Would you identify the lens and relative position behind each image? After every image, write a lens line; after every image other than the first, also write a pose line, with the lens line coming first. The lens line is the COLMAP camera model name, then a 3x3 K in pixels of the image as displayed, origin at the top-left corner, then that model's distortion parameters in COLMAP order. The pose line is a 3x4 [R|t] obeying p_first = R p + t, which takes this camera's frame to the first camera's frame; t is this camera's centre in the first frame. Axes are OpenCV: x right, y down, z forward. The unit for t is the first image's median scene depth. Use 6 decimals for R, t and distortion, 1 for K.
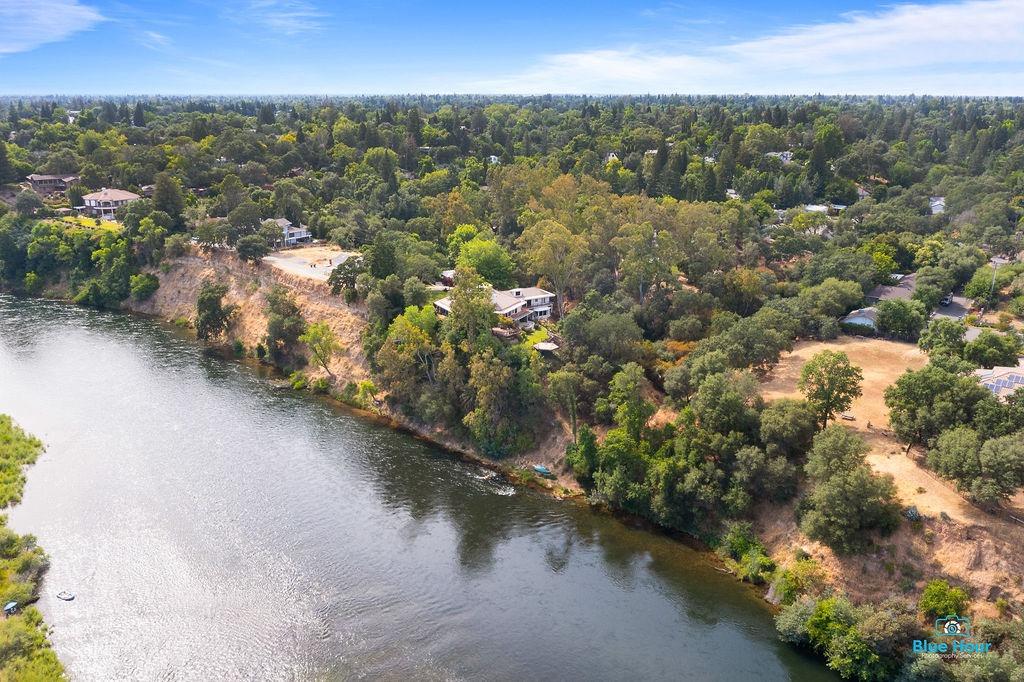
lens RADIAL K [[814.1, 0, 510.5], [0, 814.1, 338.8], [0, 0, 1]] dist [-0.014712, 0.002856]
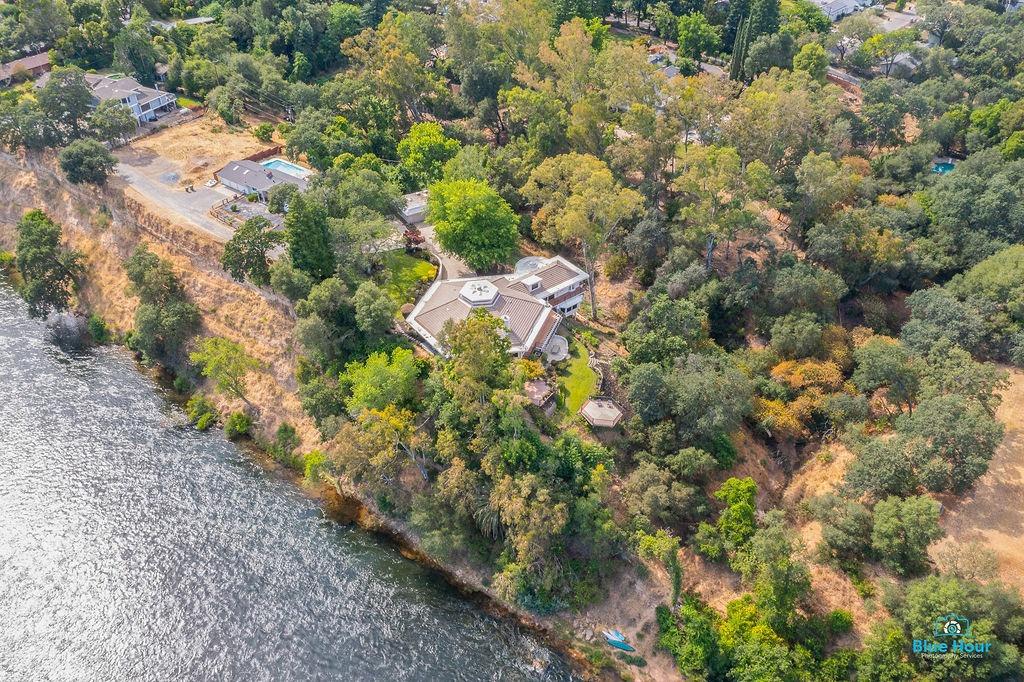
lens RADIAL K [[814.1, 0, 514.1], [0, 814.1, 346.9], [0, 0, 1]] dist [-0.014712, 0.002856]
pose [[0.992106, -0.081314, 0.095462, -0.069053], [0.041549, 0.931416, 0.361577, -0.234134], [-0.118316, -0.354756, 0.927442, 0.387352]]
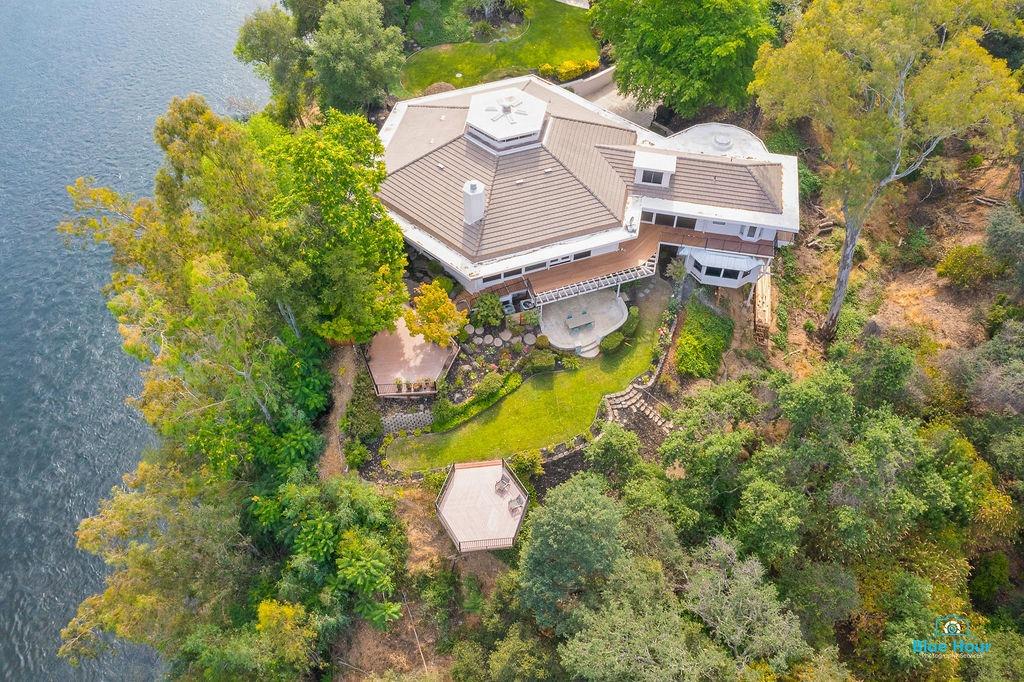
lens RADIAL K [[814.1, 0, 511.2], [0, 814.1, 341.0], [0, 0, 1]] dist [-0.014712, 0.002856]
pose [[0.730281, 0.531901, -0.428685, 0.114024], [-0.205433, 0.769457, 0.604759, -0.163292], [0.651527, -0.353578, 0.671189, 0.743159]]
